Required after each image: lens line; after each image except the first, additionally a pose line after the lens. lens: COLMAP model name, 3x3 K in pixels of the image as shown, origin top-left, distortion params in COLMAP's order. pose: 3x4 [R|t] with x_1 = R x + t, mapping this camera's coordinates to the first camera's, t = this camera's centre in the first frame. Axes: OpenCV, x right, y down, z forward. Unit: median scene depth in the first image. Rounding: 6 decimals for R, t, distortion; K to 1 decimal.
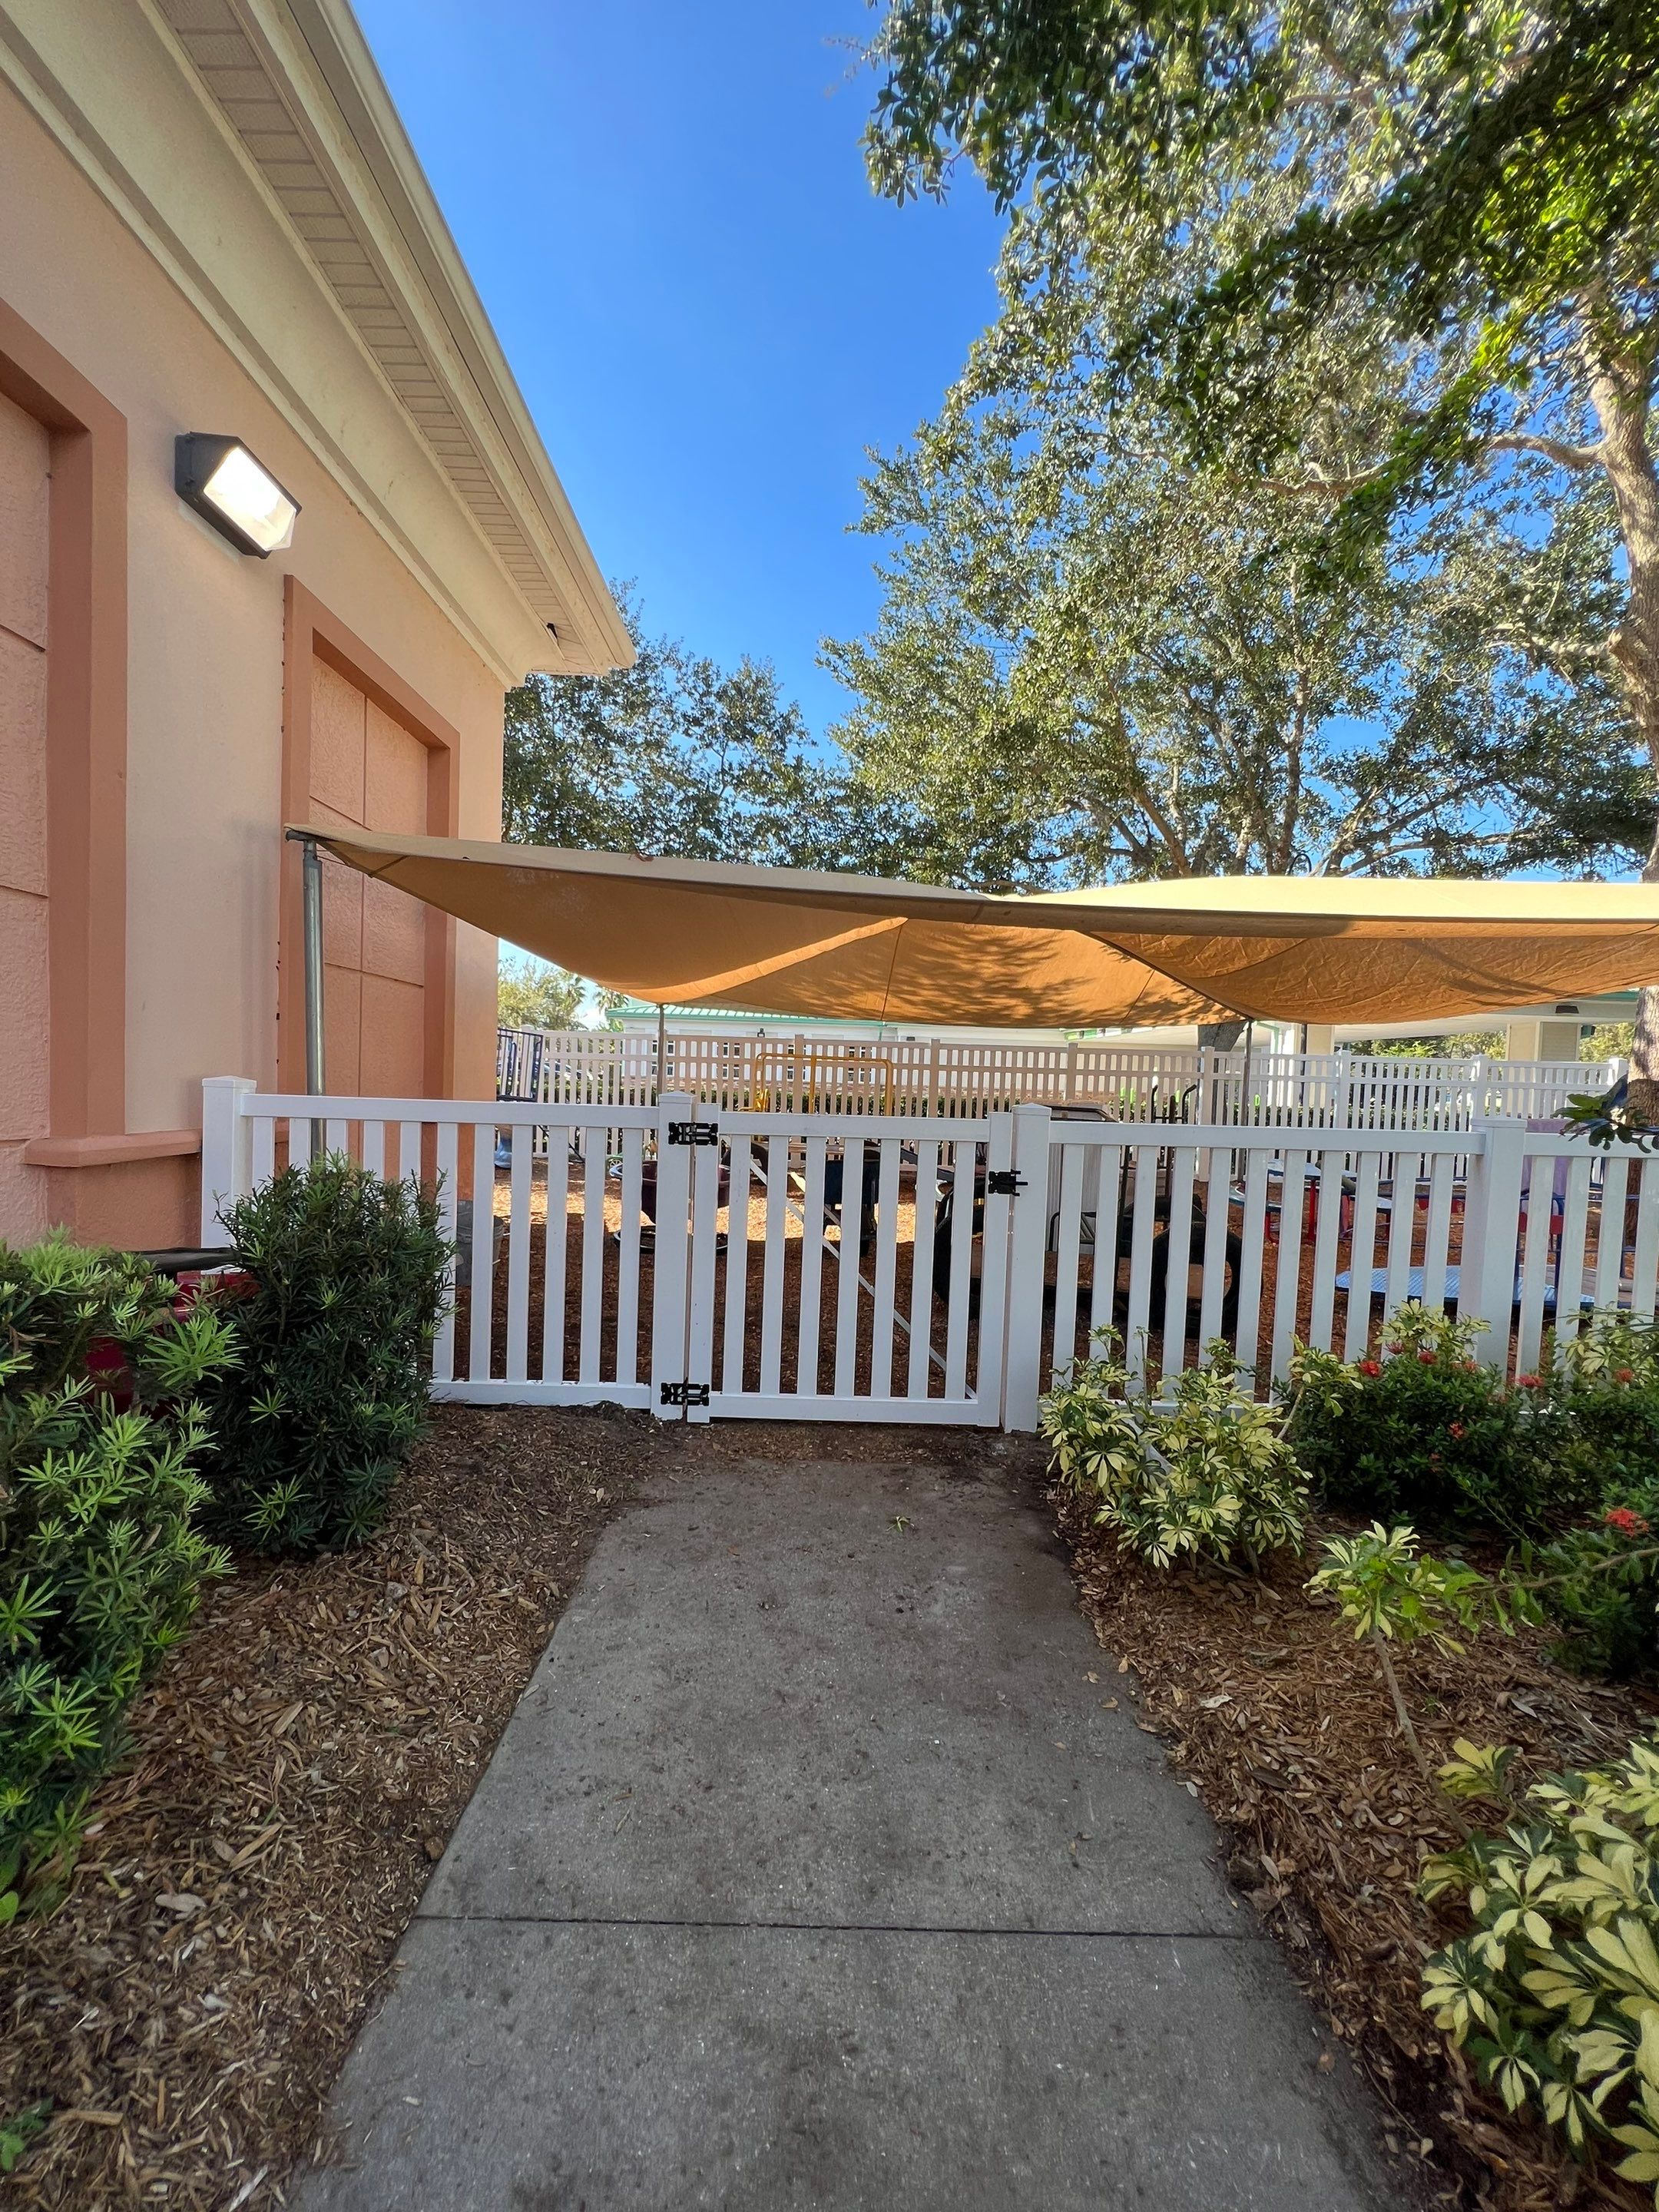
lens RADIAL K [[916.5, 0, 832.8], [0, 916.5, 1104.0], [0, 0, 1]] dist [-0.022764, -0.000161]
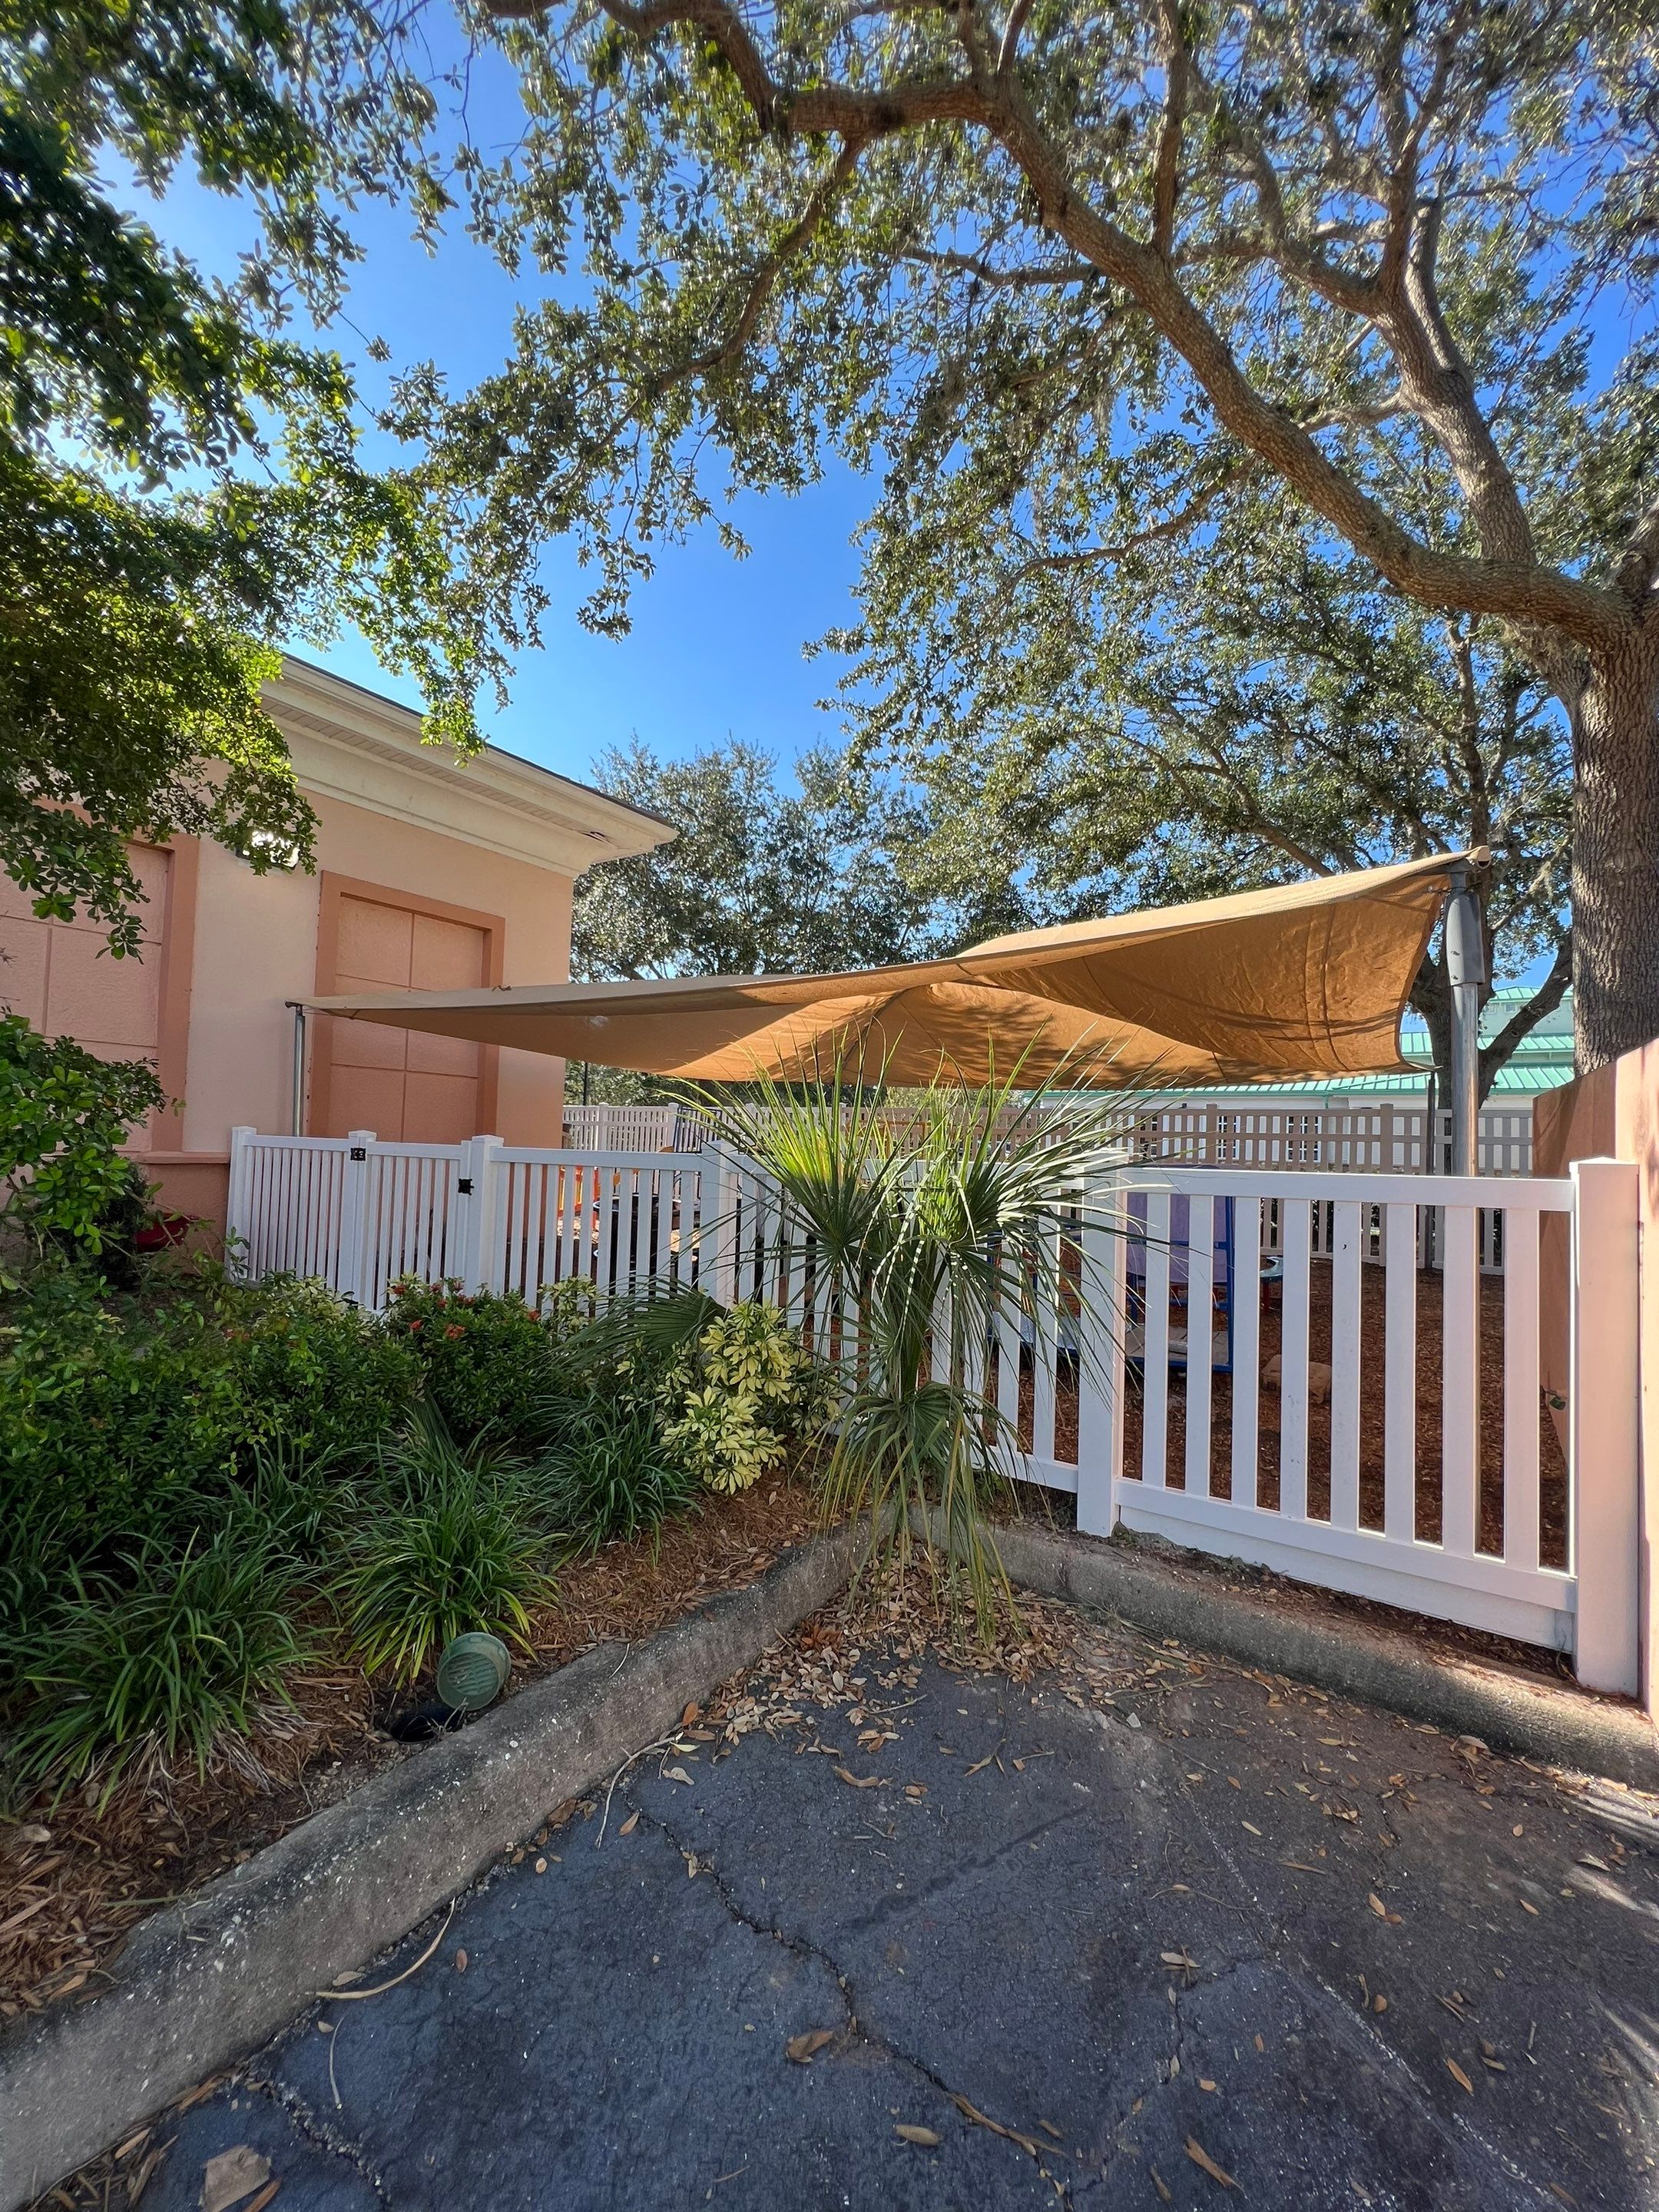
lens RADIAL K [[916.5, 0, 831.3], [0, 916.5, 1113.2], [0, 0, 1]] dist [-0.022764, -0.000161]
pose [[0.812936, -0.020952, -0.581976, 0.638895], [-0.023553, 0.997352, -0.068808, 0.019533], [0.581876, 0.069644, 0.810290, 0.037512]]
